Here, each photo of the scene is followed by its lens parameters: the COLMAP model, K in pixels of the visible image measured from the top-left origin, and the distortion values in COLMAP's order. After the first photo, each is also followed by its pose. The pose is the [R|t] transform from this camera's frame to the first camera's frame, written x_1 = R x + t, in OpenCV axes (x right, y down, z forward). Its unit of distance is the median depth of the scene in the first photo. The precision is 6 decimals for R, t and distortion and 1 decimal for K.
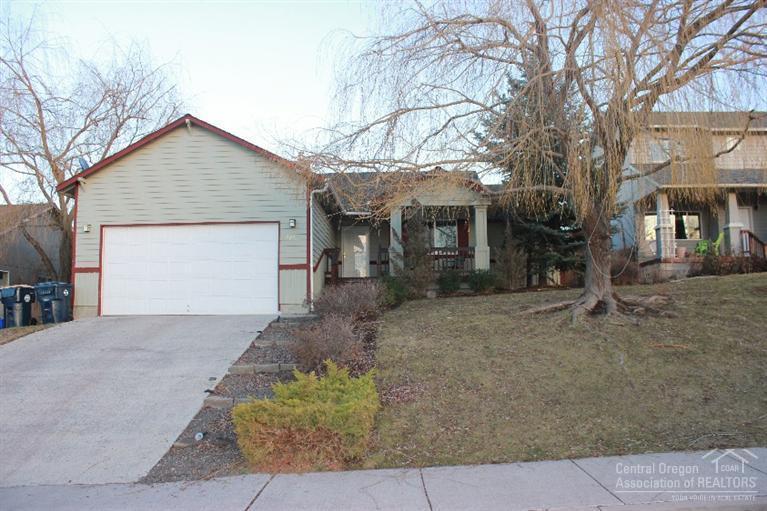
lens RADIAL K [[639.4, 0, 384.2], [0, 639.4, 266.9], [0, 0, 1]] dist [-0.160357, 0.150051]
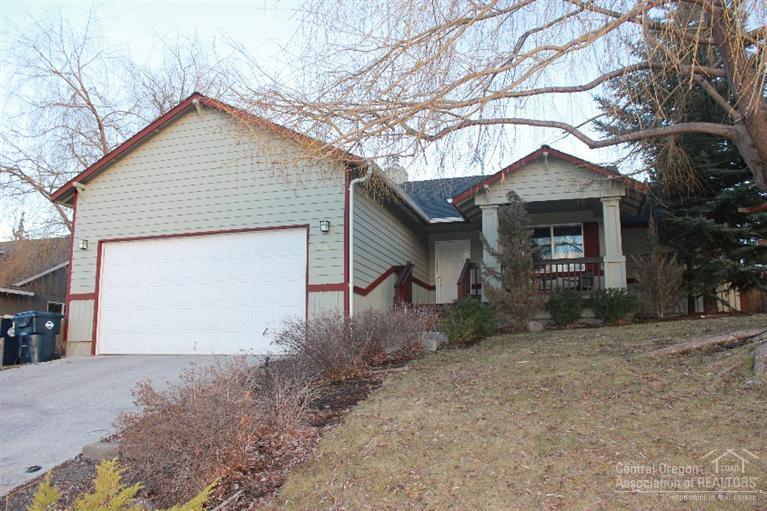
lens RADIAL K [[639.4, 0, 384.2], [0, 639.4, 266.9], [0, 0, 1]] dist [-0.160357, 0.150051]
pose [[0.965470, -0.030121, -0.258768, 0.103167], [0.014223, 0.997906, -0.063092, 0.022423], [0.260126, 0.057233, 0.963877, 0.325622]]
